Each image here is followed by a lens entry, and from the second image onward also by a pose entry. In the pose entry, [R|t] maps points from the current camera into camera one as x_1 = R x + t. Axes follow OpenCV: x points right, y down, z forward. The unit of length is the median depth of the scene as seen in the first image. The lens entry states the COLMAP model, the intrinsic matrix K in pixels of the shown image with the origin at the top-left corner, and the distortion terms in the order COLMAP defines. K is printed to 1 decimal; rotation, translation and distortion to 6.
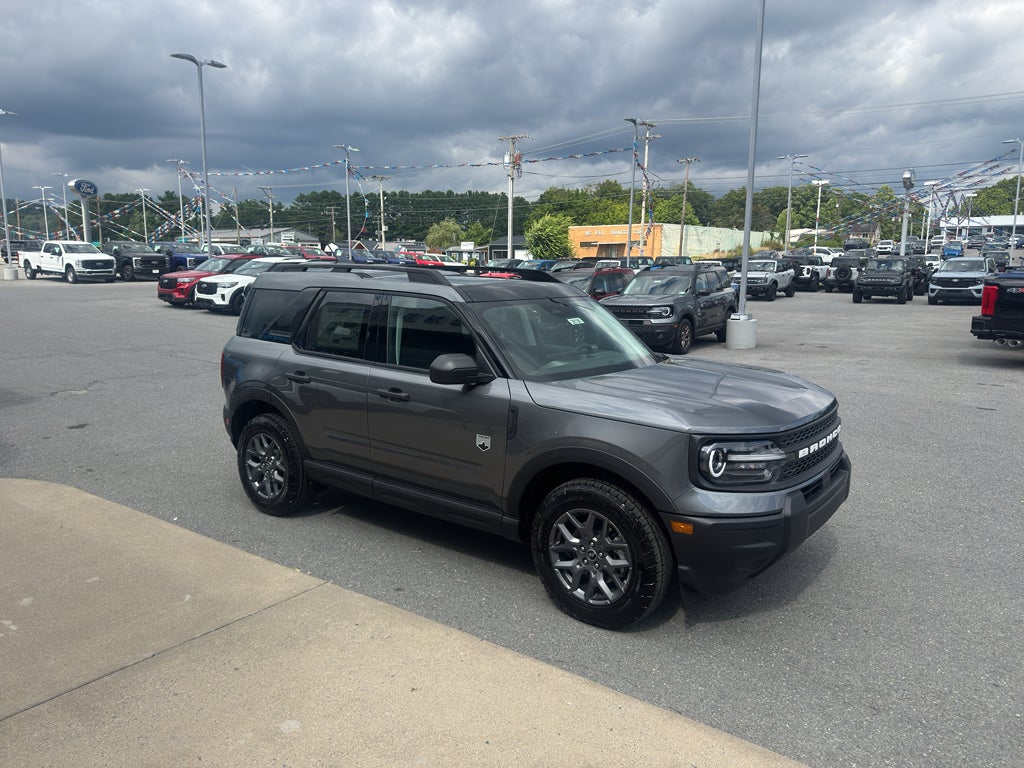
lens RADIAL K [[715.9, 0, 528.2], [0, 715.9, 403.6], [0, 0, 1]] dist [0.064115, -0.083736]
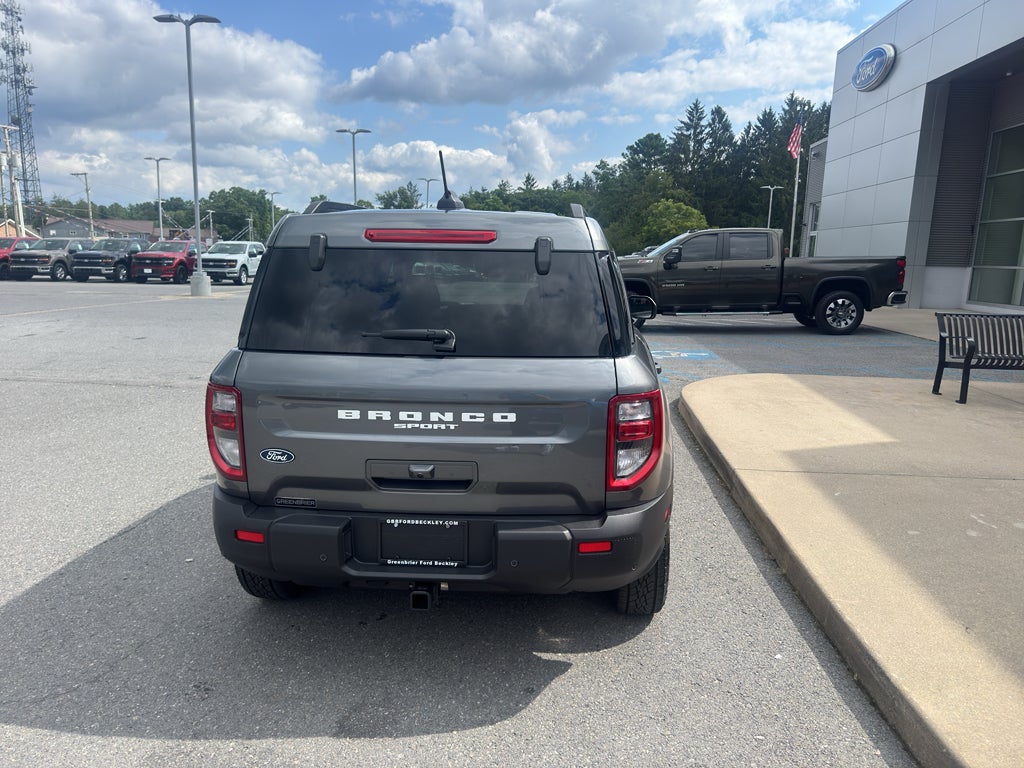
lens RADIAL K [[727.7, 0, 509.1], [0, 727.7, 385.5], [0, 0, 1]] dist [0.007313, -0.010159]
pose [[-0.525011, -0.163229, 0.835296, -0.076288], [0.147799, 0.949039, 0.278353, -0.021787], [-0.838164, 0.269594, -0.474131, 0.129534]]
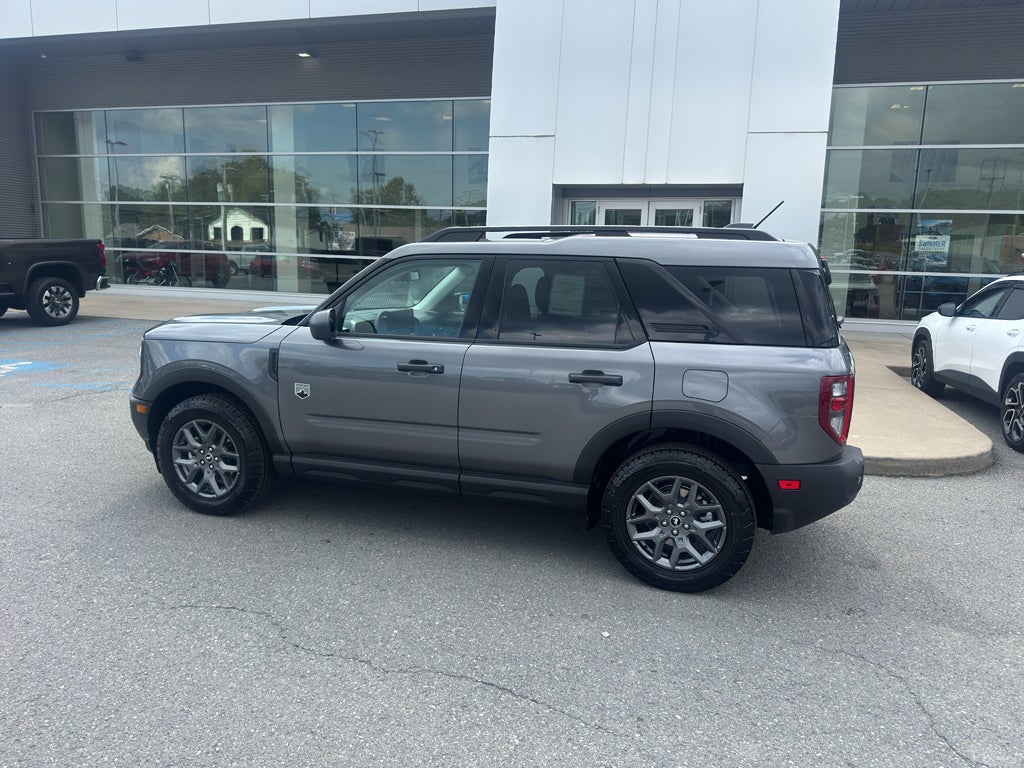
lens RADIAL K [[719.2, 0, 517.4], [0, 719.2, 395.0], [0, 0, 1]] dist [0.067886, -0.085158]
pose [[-0.938188, 0.033012, -0.344548, 0.024397], [-0.100630, 0.926428, 0.362774, -0.029210], [0.331175, 0.375023, -0.865841, 0.165778]]
